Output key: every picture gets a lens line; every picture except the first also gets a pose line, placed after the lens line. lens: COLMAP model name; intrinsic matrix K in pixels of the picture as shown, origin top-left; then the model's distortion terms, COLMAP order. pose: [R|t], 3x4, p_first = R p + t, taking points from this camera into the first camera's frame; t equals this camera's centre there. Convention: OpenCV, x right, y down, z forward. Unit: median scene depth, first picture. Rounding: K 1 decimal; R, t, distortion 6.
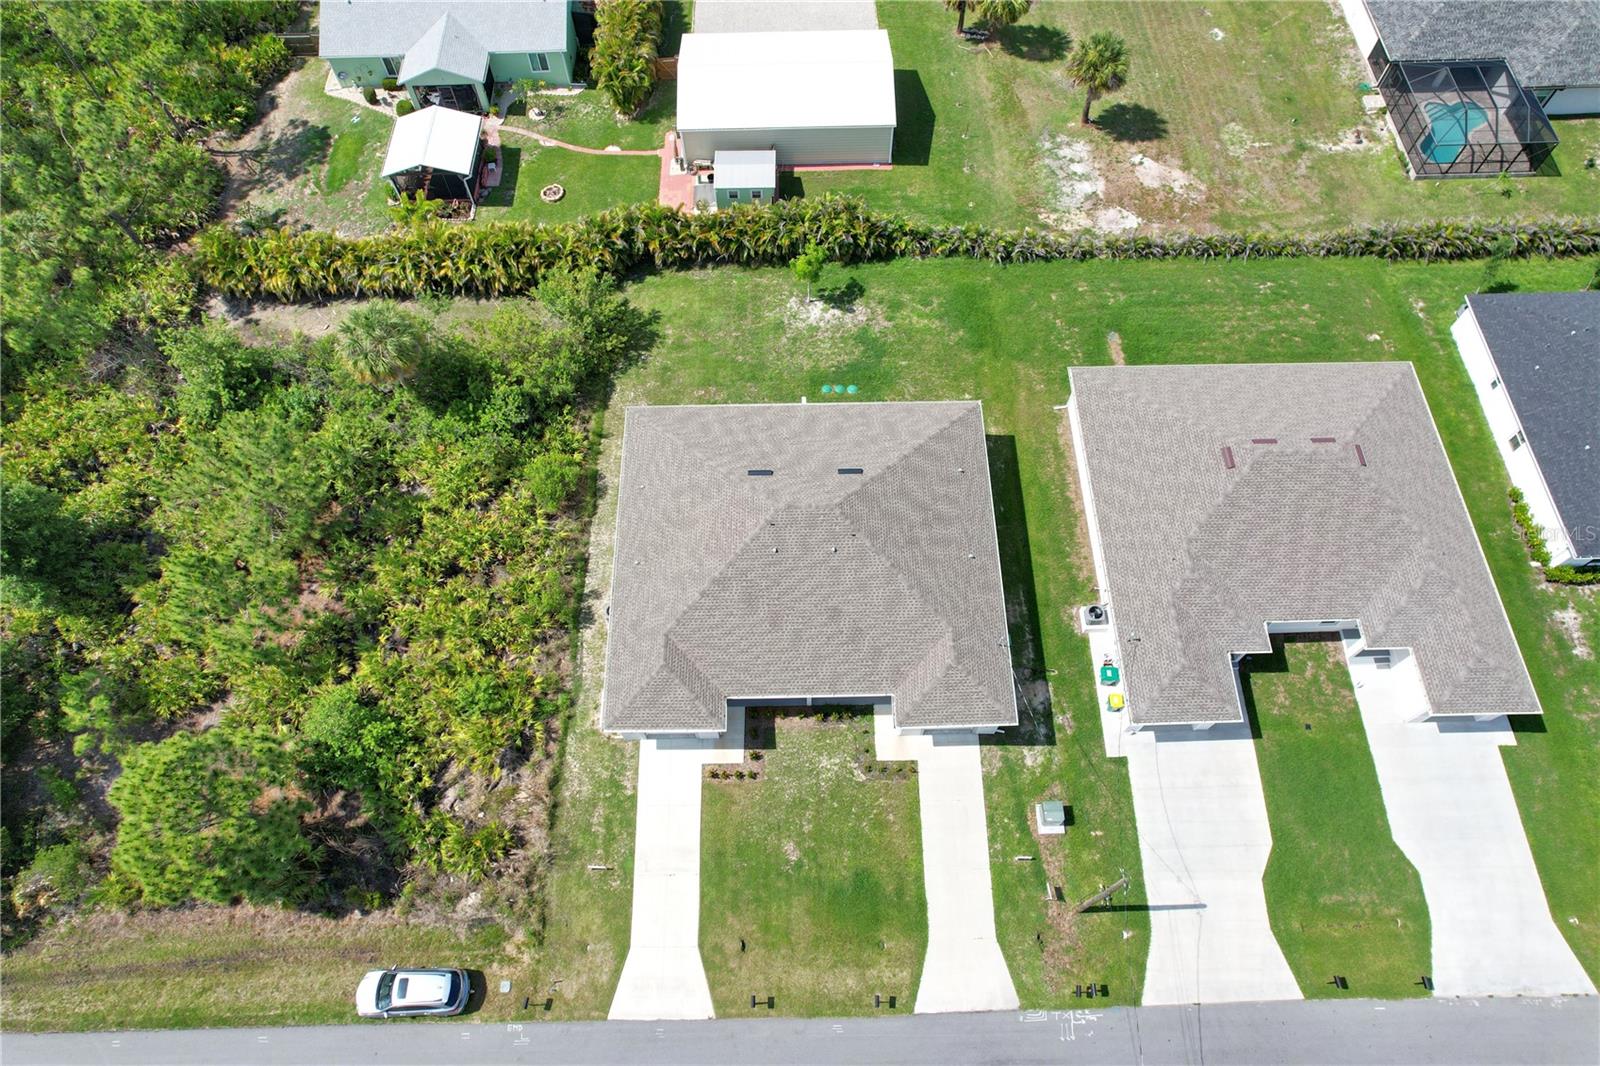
lens RADIAL K [[1012.8, 0, 793.8], [0, 1012.8, 537.7], [0, 0, 1]] dist [-0.031218, 0.018802]
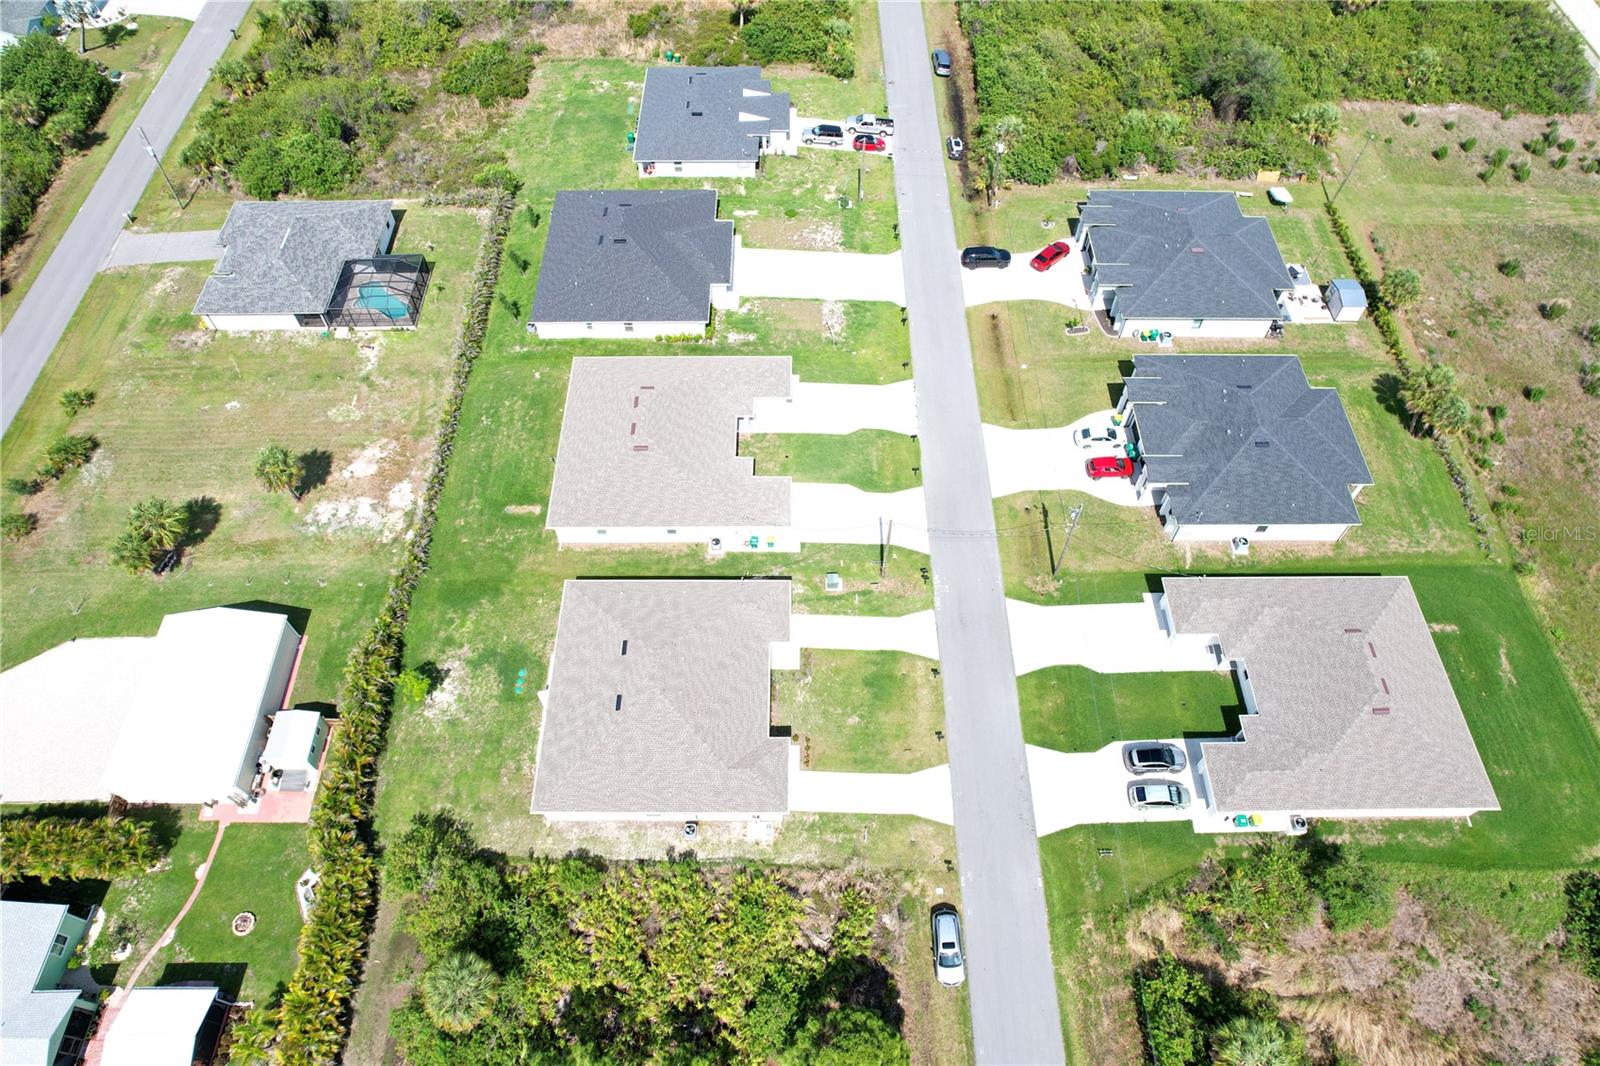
lens RADIAL K [[1012.8, 0, 800.4], [0, 1012.8, 530.9], [0, 0, 1]] dist [-0.031218, 0.018802]
pose [[0.020778, -0.825793, 0.563590, -0.529314], [0.890394, 0.271669, 0.365233, -0.352734], [-0.454717, 0.494228, 0.740926, -0.260104]]
